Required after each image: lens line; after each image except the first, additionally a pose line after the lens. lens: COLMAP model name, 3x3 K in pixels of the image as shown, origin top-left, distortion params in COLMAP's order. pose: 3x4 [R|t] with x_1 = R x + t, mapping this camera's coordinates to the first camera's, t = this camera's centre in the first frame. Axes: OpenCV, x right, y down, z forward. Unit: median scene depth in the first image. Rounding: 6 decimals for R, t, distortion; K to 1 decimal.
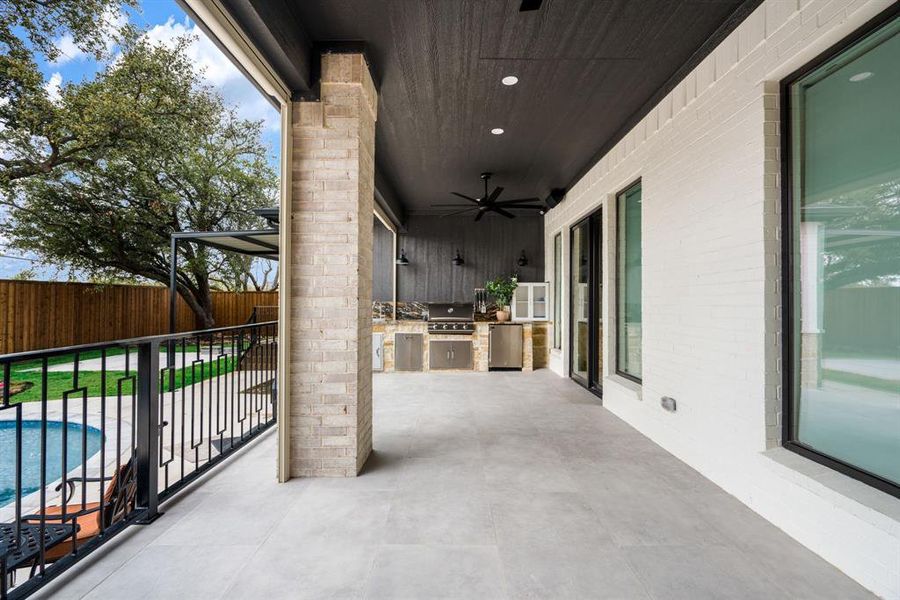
lens RADIAL K [[415.0, 0, 451.6], [0, 415.0, 300.1], [0, 0, 1]] dist [0.000828, -0.000067]
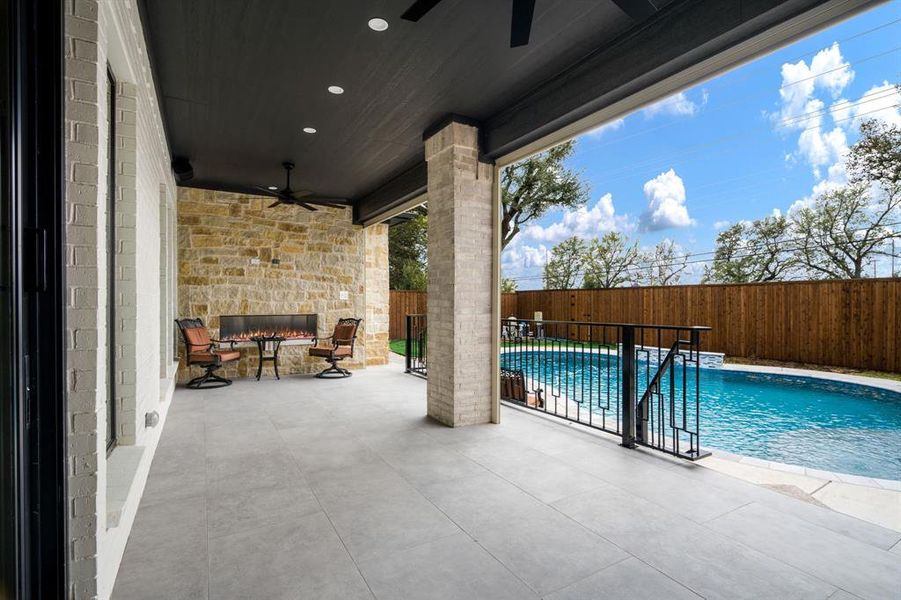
lens RADIAL K [[415.5, 0, 451.7], [0, 415.5, 300.6], [0, 0, 1]] dist [0.000828, -0.000067]
pose [[-0.851167, -0.008867, -0.524820, 0.447039], [-0.002833, 0.999920, -0.012299, 0.012723], [0.524887, -0.008981, -0.851124, 2.062555]]
